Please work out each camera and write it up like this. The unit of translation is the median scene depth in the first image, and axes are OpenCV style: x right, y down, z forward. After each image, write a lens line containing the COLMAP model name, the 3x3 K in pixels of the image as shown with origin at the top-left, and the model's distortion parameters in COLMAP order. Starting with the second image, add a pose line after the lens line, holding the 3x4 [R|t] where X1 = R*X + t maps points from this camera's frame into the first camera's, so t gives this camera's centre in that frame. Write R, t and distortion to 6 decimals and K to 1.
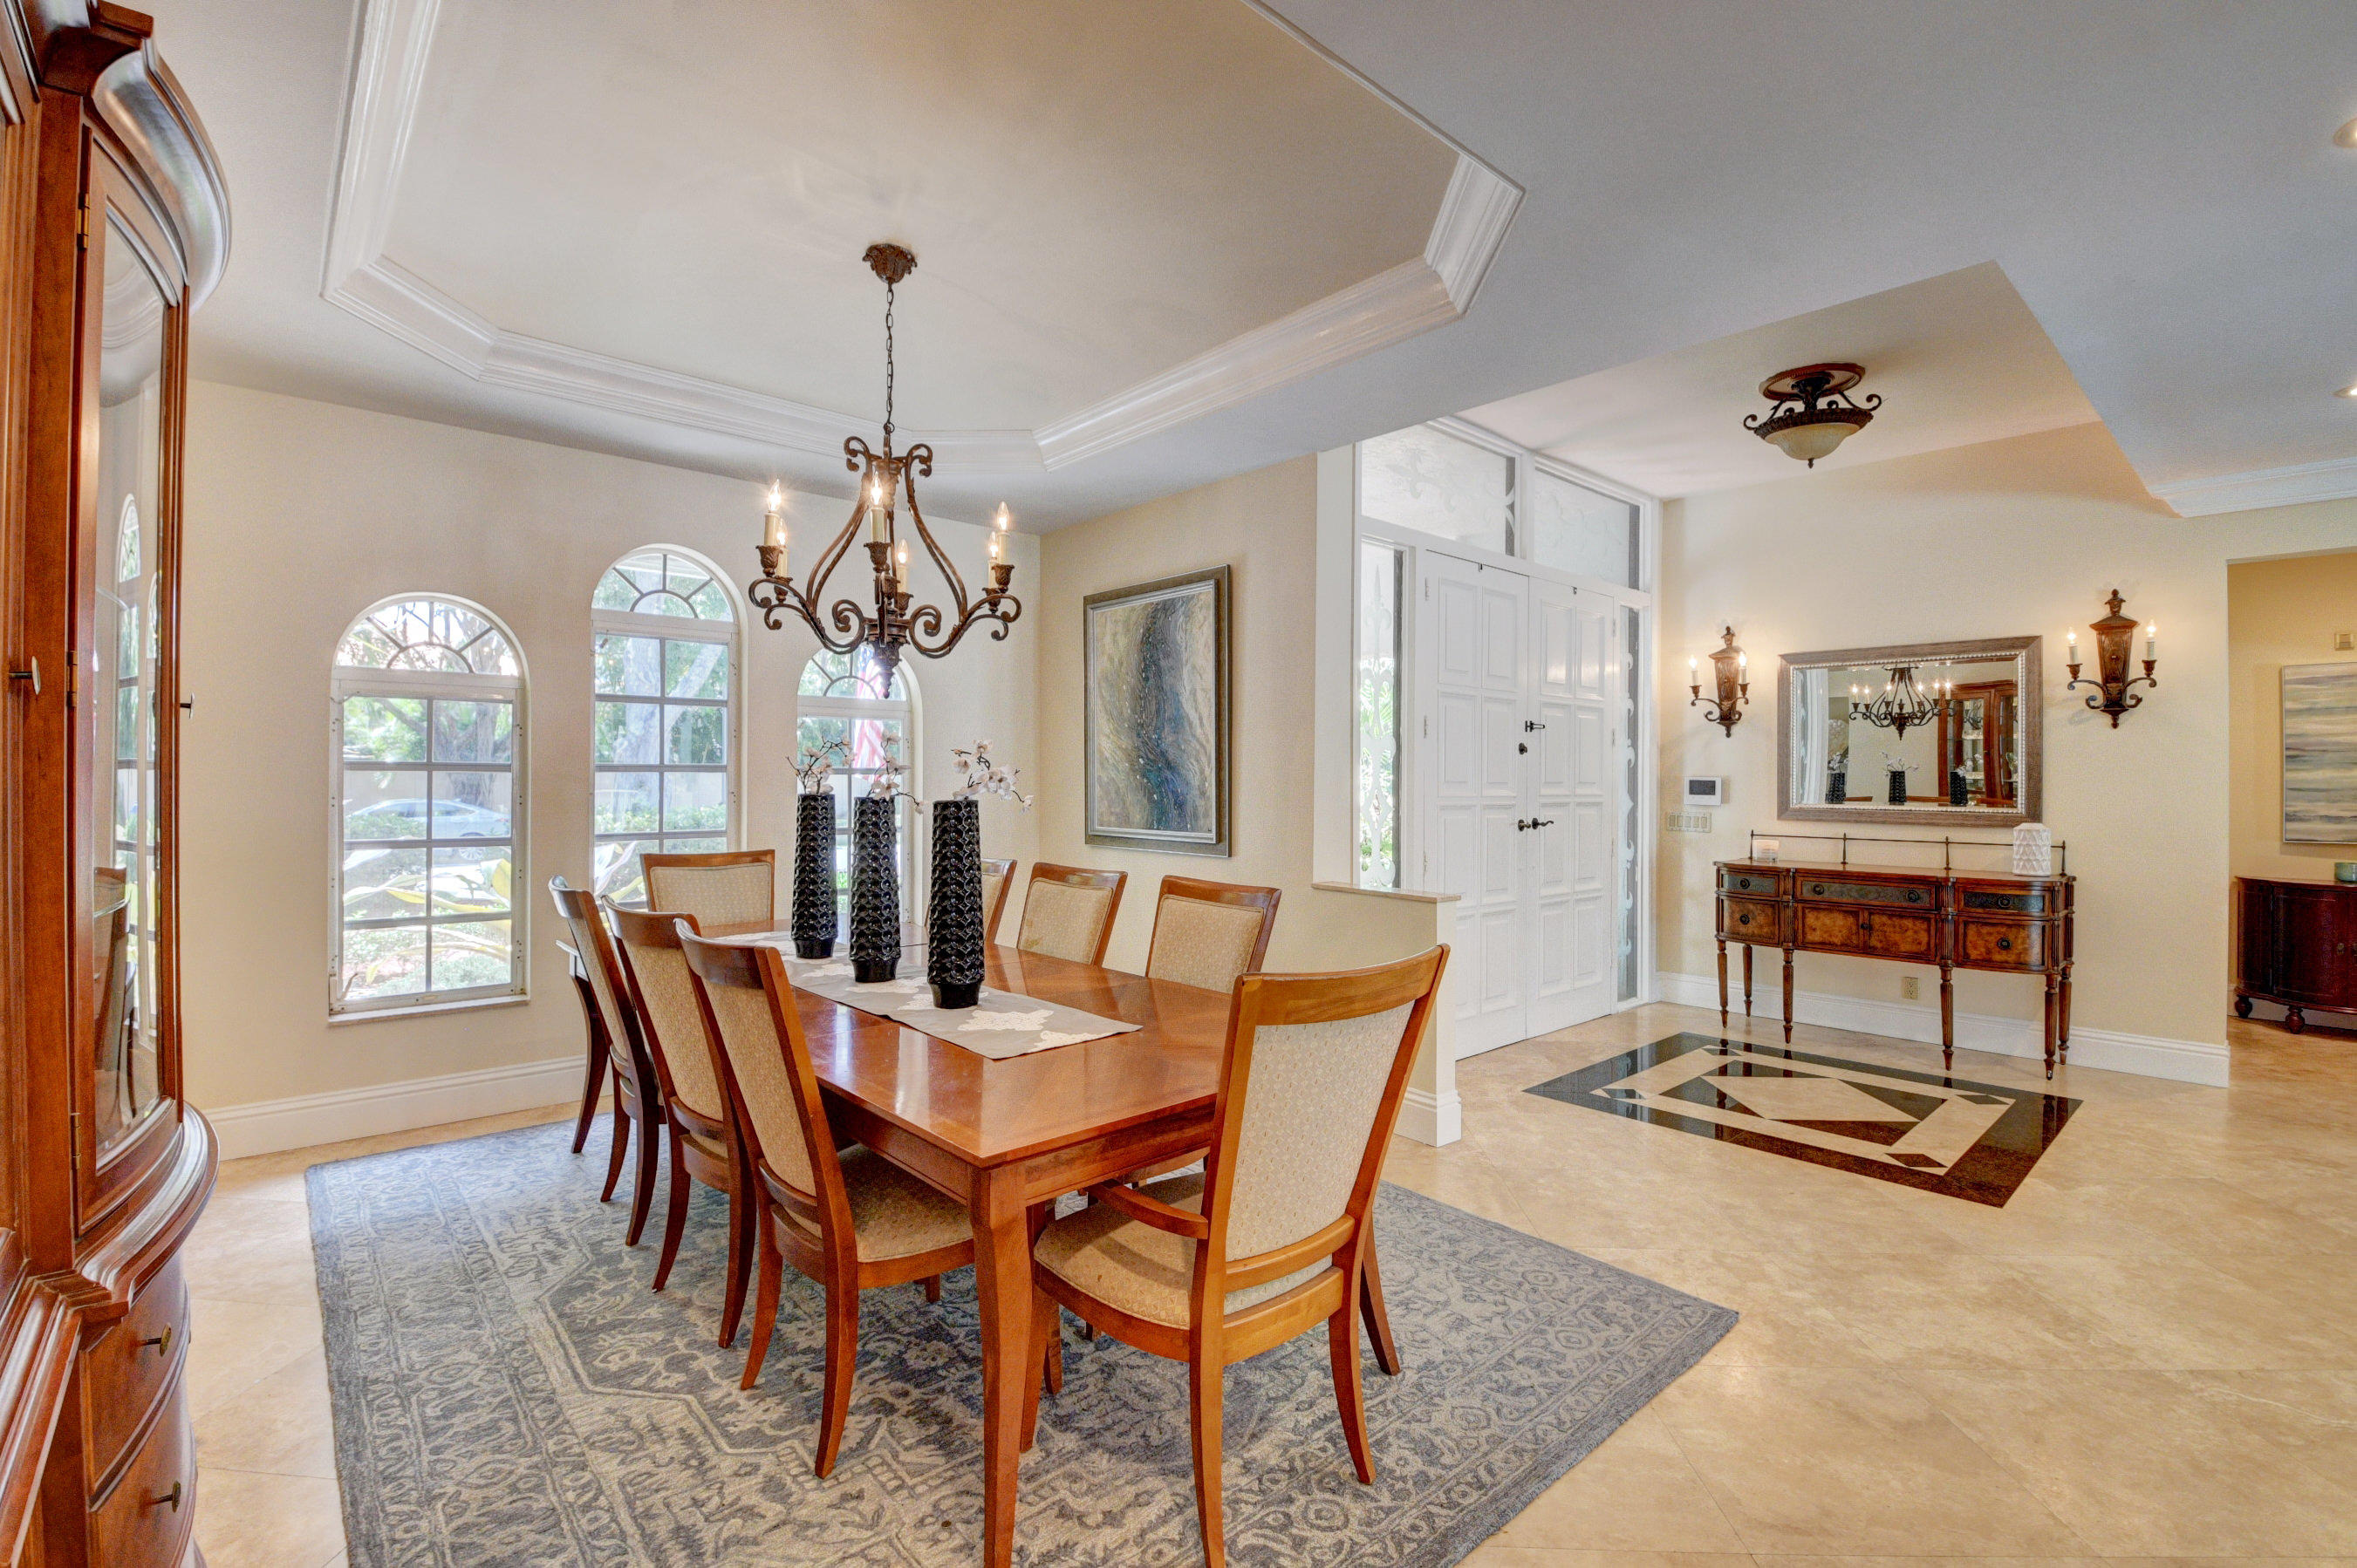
lens RADIAL K [[1042.8, 0, 1182.9], [0, 1042.8, 781.0], [0, 0, 1]] dist [0.002685, -0.016691]
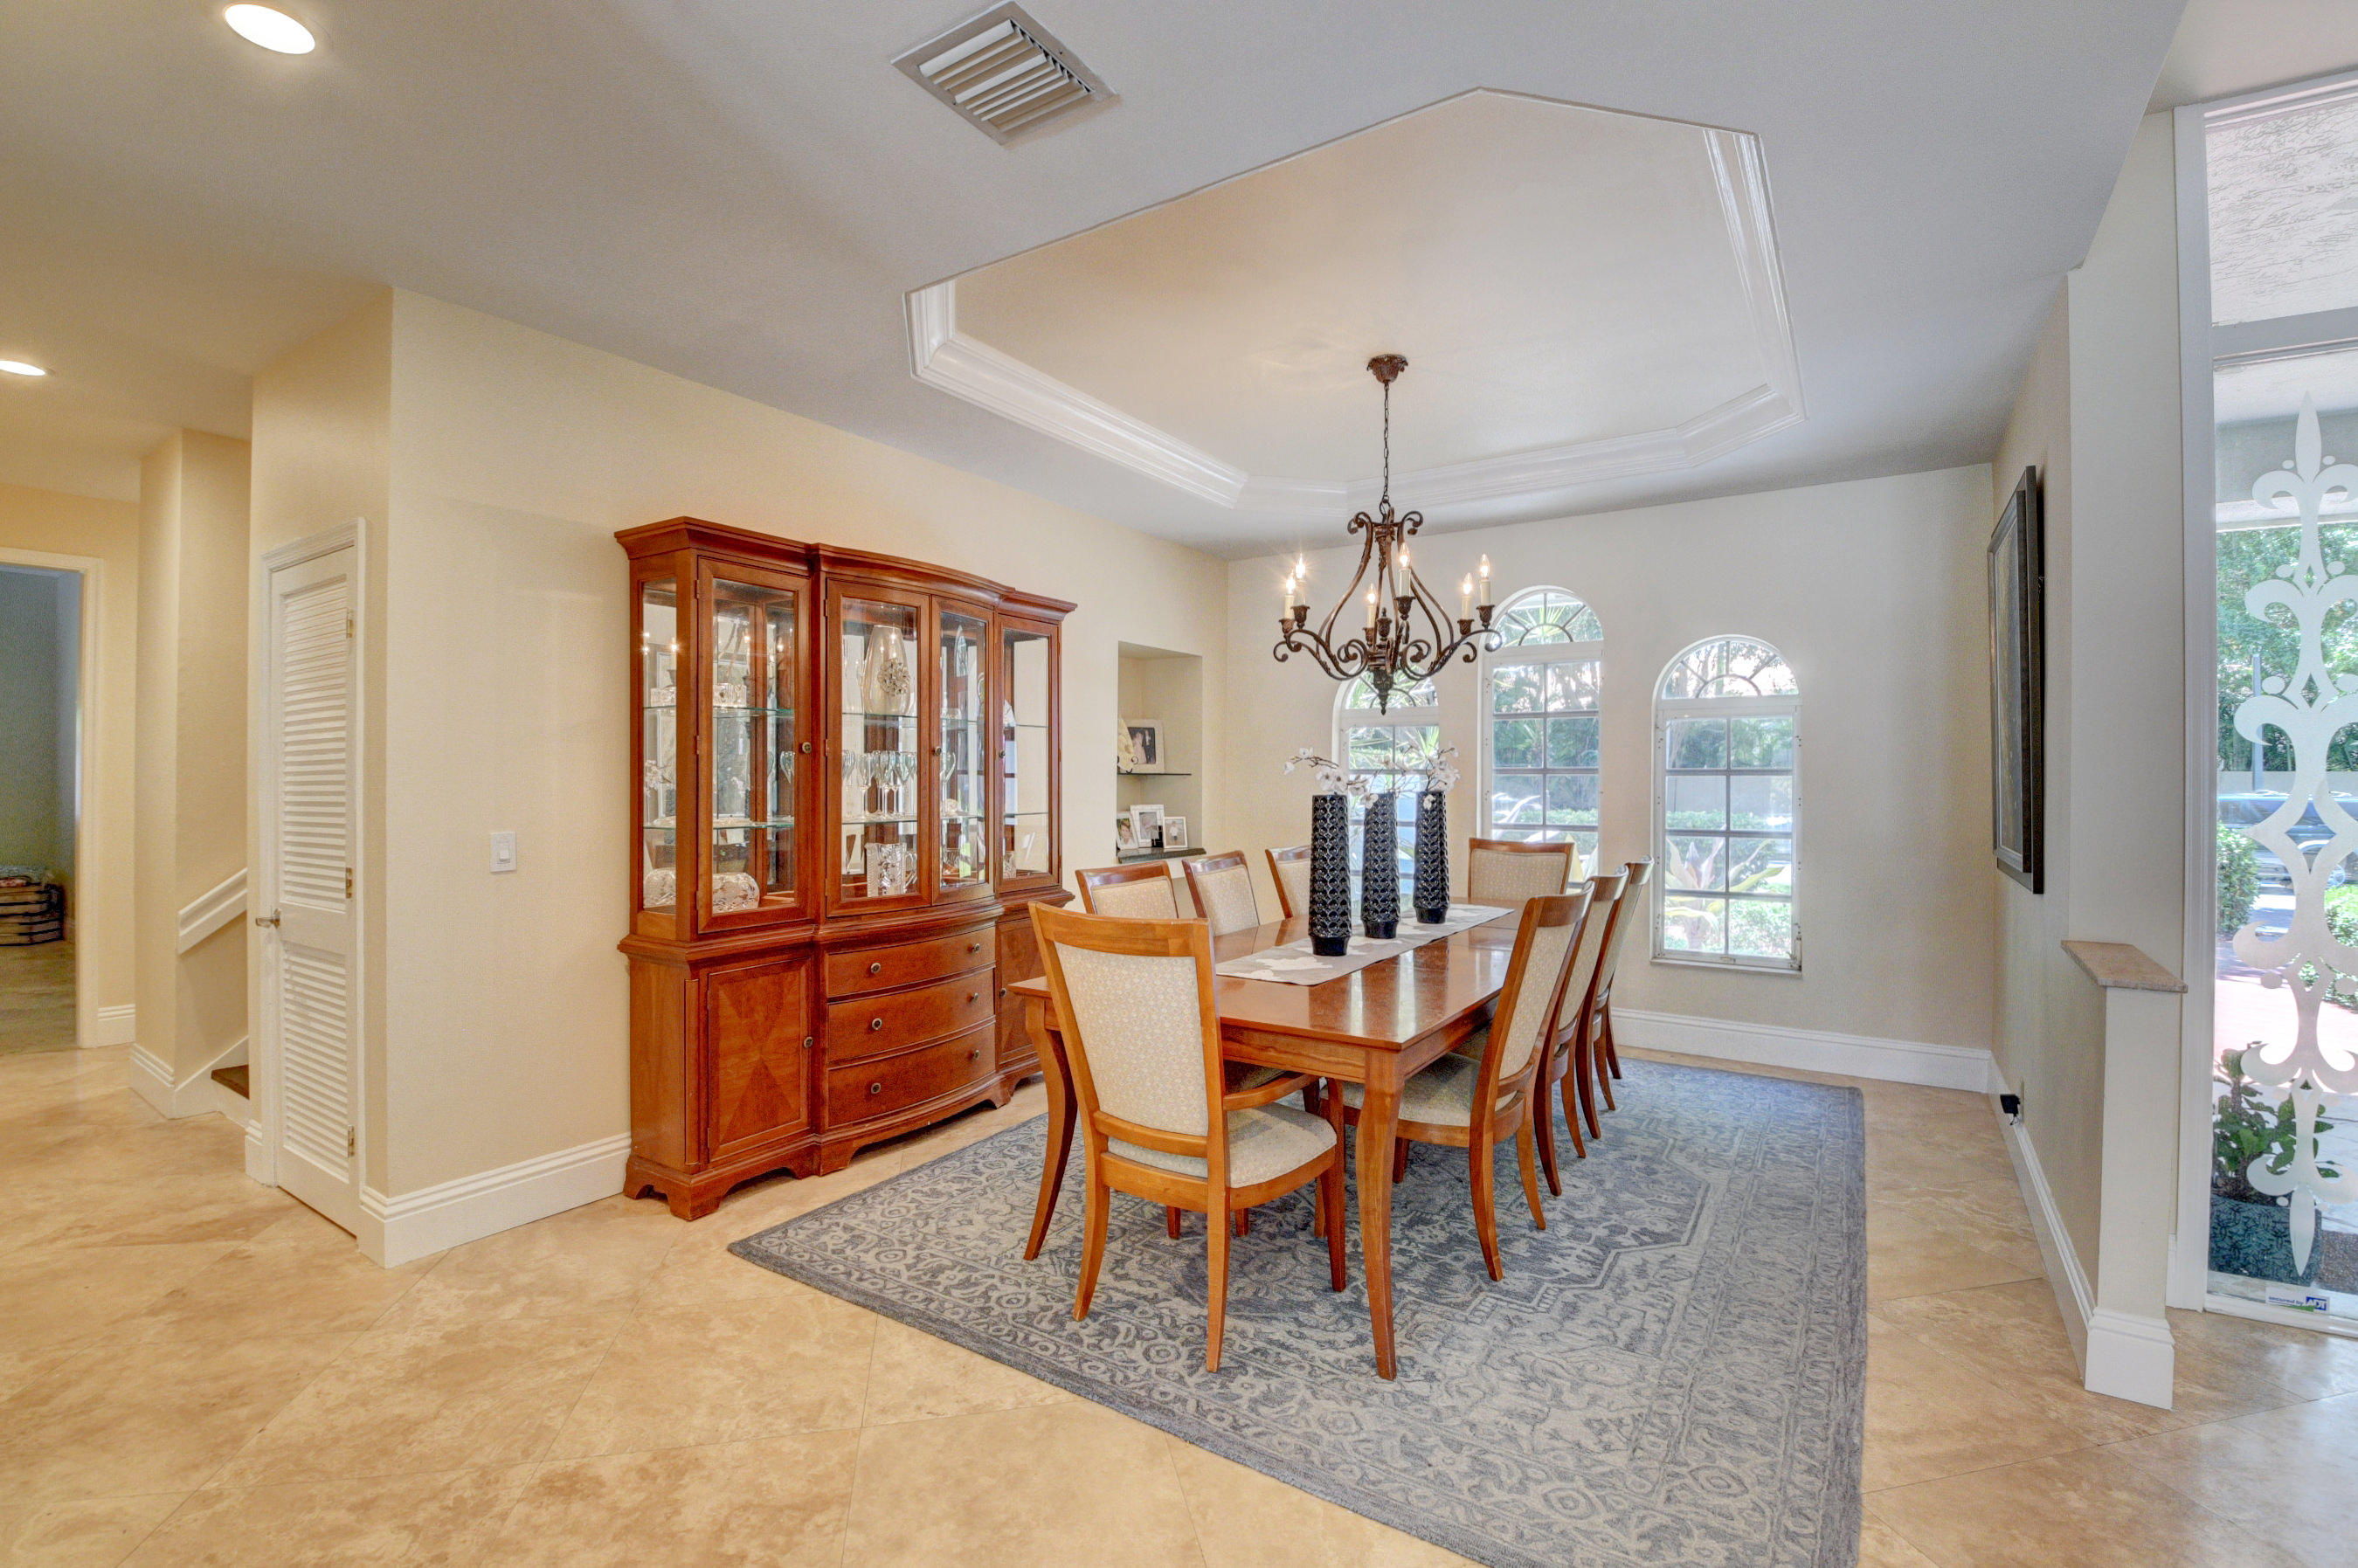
lens RADIAL K [[1043.3, 0, 1178.9], [0, 1043.3, 791.3], [0, 0, 1]] dist [0.002685, -0.016691]
pose [[0.255813, 0.007055, -0.966701, 0.529319], [-0.003441, 0.999974, 0.006388, 0.002928], [0.966720, 0.001692, 0.255830, 0.266096]]
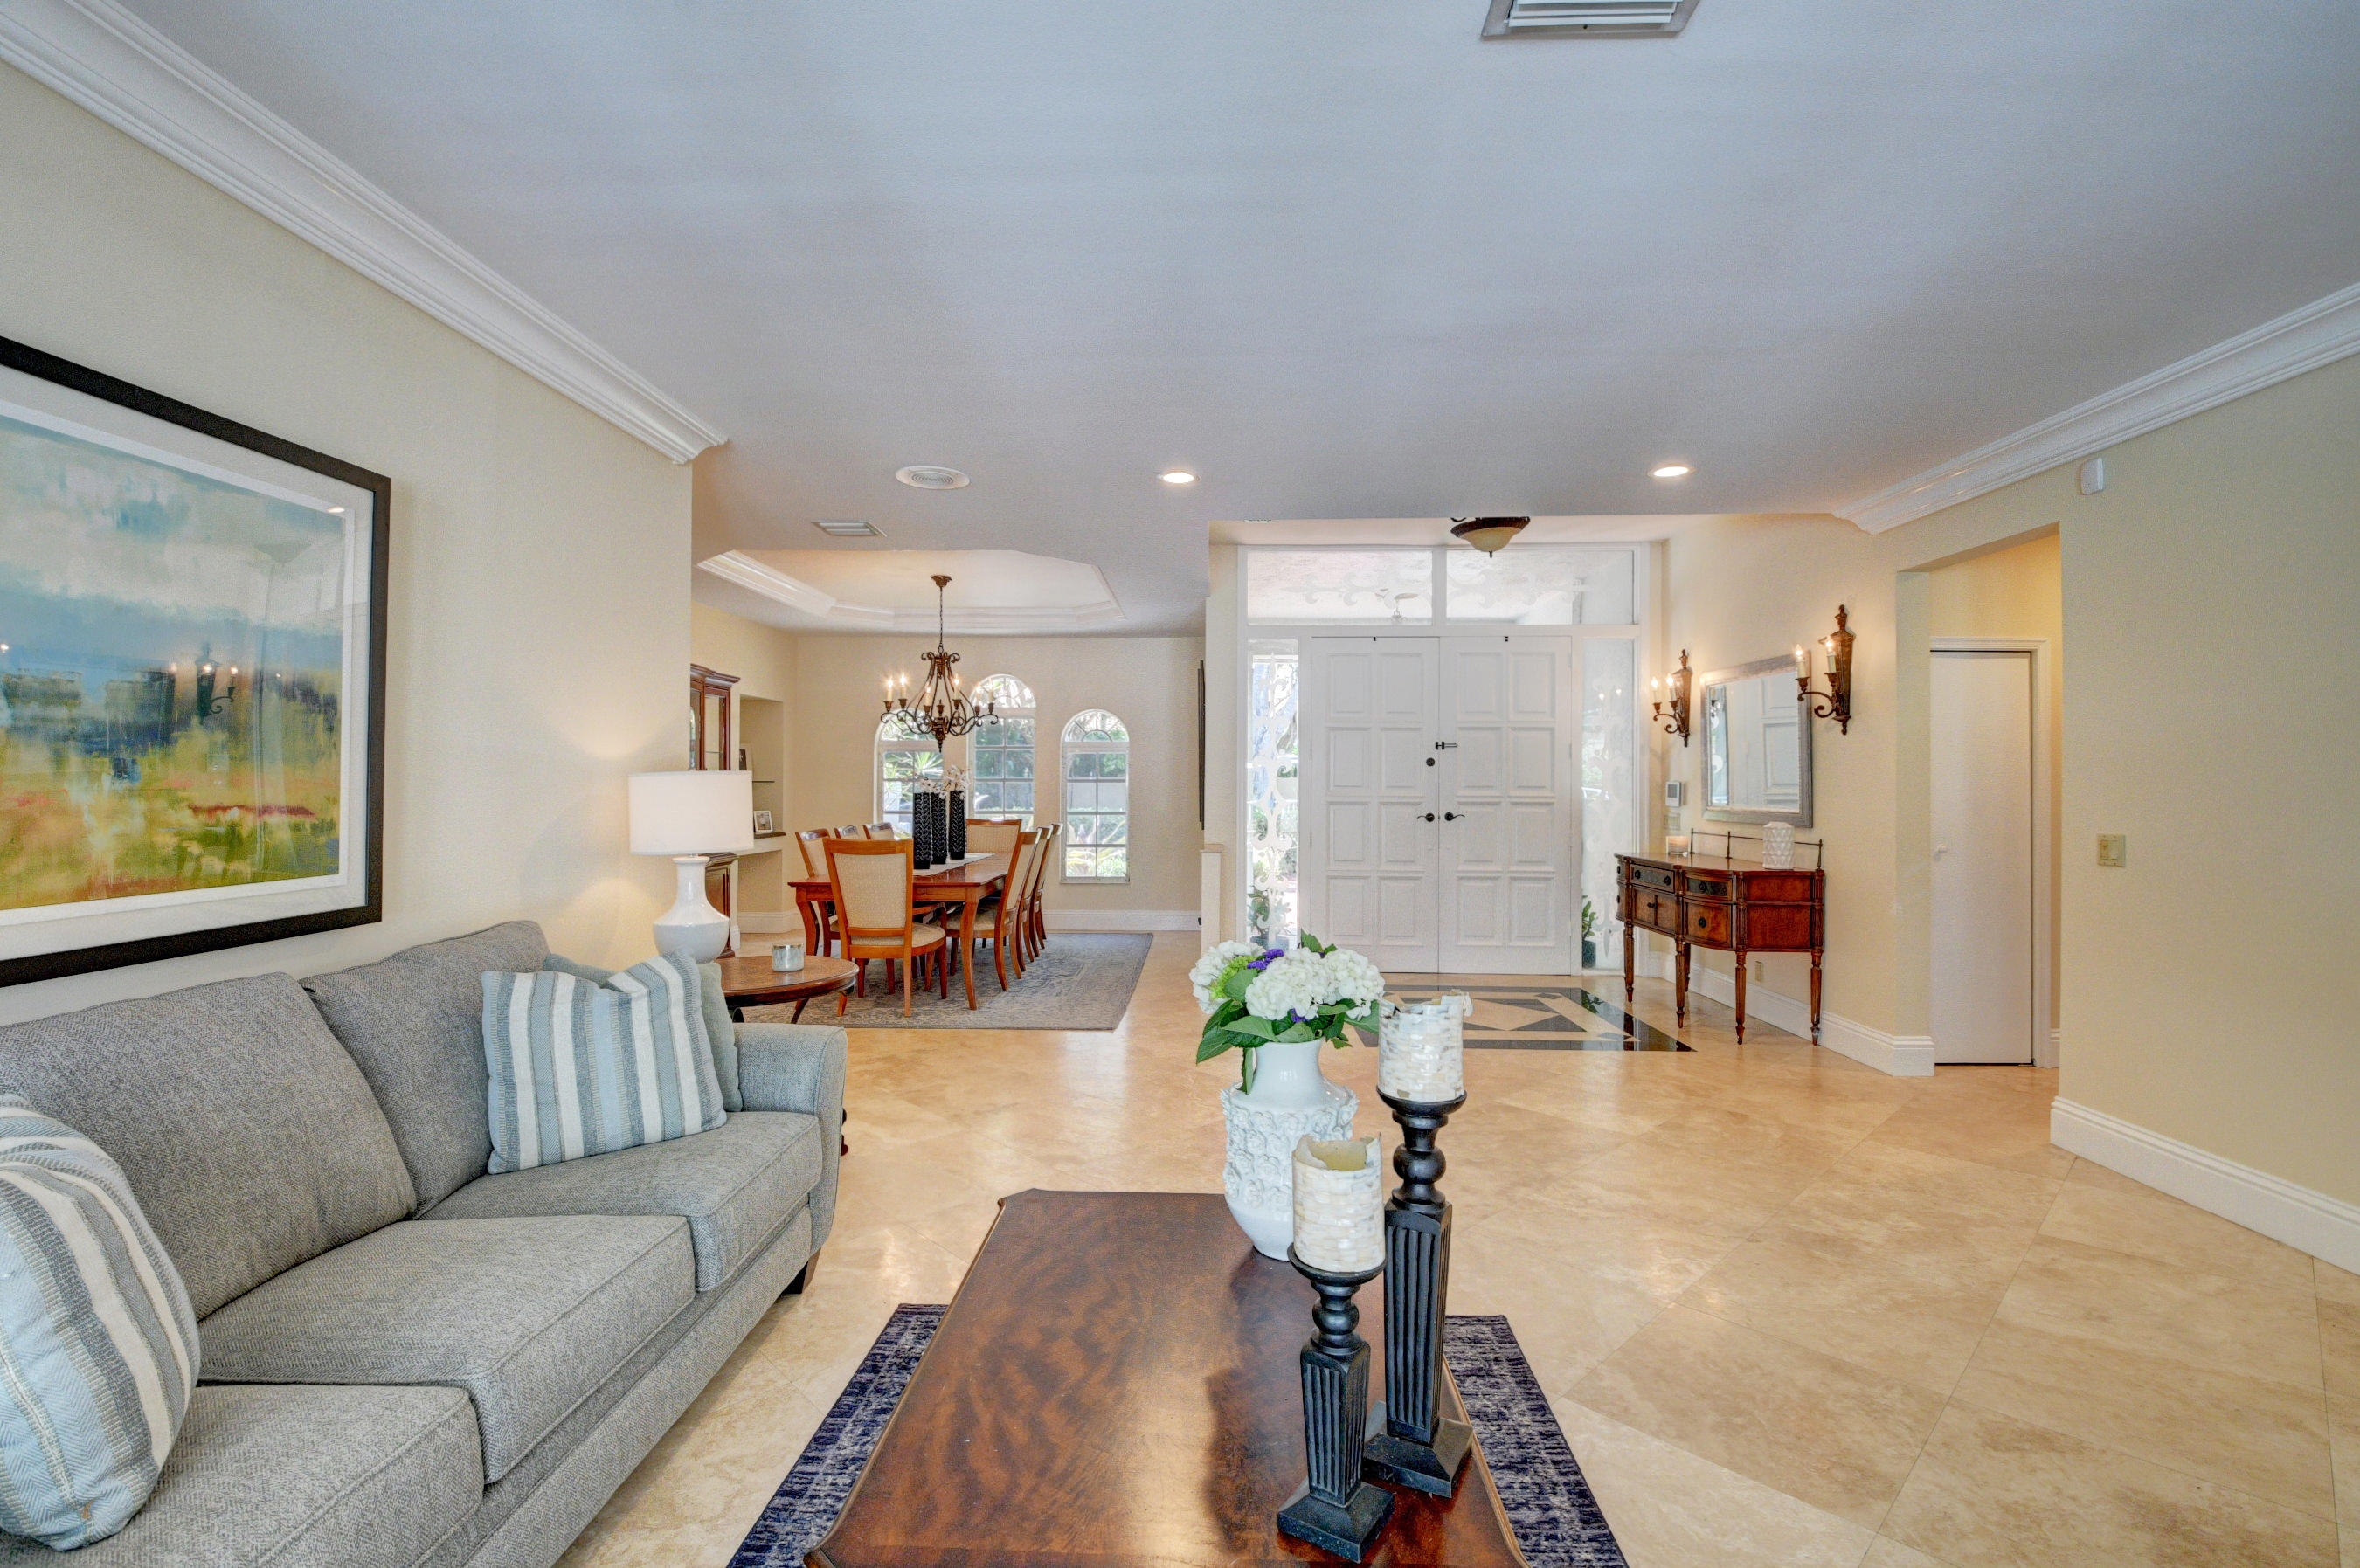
lens RADIAL K [[1044.1, 0, 1179.4], [0, 1044.1, 788.2], [0, 0, 1]] dist [0.002685, -0.016691]
pose [[0.721940, -0.001303, -0.691954, 1.149320], [0.000342, 0.999999, -0.001526, 0.006601], [0.691955, 0.000865, 0.721940, -0.262612]]
